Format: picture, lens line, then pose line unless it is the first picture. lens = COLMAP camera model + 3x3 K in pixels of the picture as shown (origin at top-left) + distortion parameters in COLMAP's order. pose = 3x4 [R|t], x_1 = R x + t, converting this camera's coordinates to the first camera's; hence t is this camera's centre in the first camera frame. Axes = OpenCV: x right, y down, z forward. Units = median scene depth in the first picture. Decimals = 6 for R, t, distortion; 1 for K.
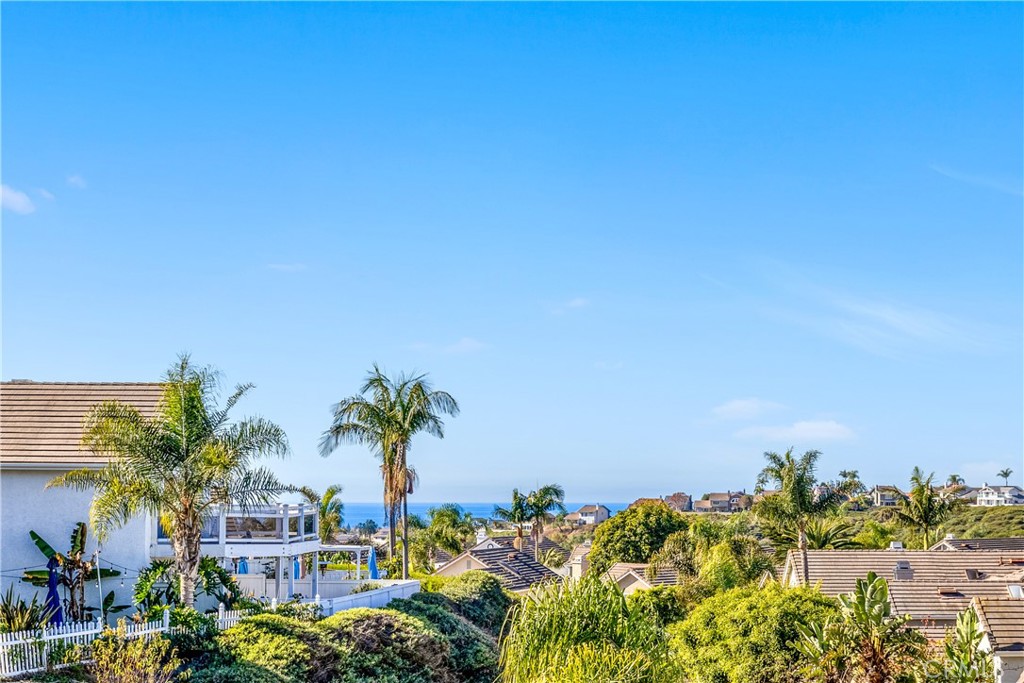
lens RADIAL K [[1037.2, 0, 512.3], [0, 1037.2, 342.2], [0, 0, 1]] dist [-0.023617, 0.000000]
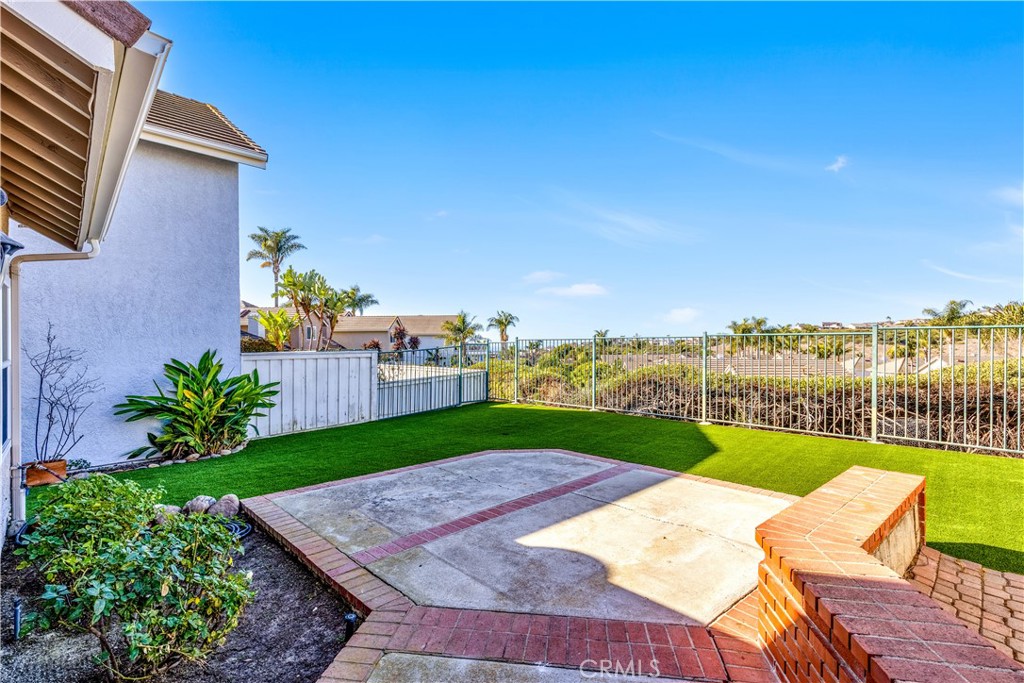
lens RADIAL K [[464.2, 0, 511.3], [0, 464.2, 347.3], [0, 0, 1]] dist [-0.002074, -0.000092]
pose [[0.999982, -0.004785, -0.003631, -0.076590], [0.005245, 0.990205, 0.139520, -0.084564], [0.002928, -0.139536, 0.990213, -0.827035]]
